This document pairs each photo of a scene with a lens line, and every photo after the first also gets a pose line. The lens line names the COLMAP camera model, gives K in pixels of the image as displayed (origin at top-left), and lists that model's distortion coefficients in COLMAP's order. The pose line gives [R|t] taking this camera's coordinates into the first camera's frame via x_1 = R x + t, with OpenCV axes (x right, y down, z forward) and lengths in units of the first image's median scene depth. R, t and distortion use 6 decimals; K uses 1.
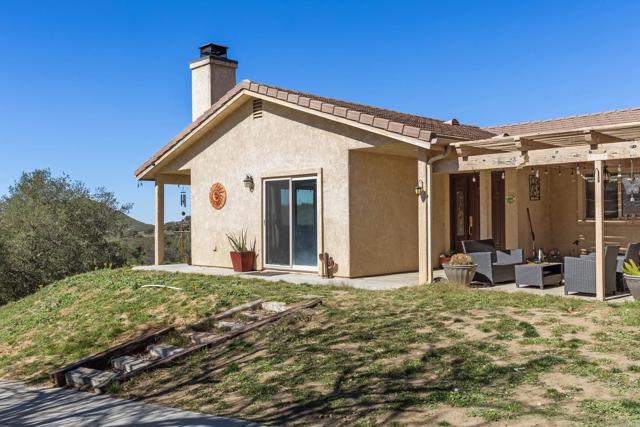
lens RADIAL K [[662.9, 0, 320.5], [0, 662.9, 213.9], [0, 0, 1]] dist [0.024826, 0.000000]
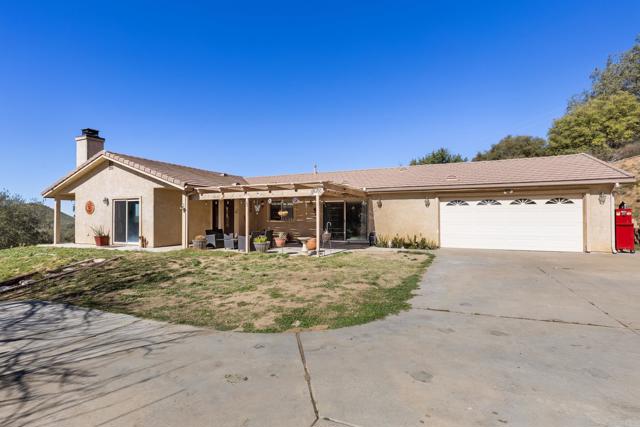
lens RADIAL K [[326.9, 0, 318.8], [0, 326.9, 215.2], [0, 0, 1]] dist [-0.003463, -0.000484]
pose [[0.923431, 0.010578, 0.383619, 0.112620], [-0.009211, 0.999943, -0.005401, -0.006006], [-0.383654, 0.001454, 0.923476, -0.161358]]
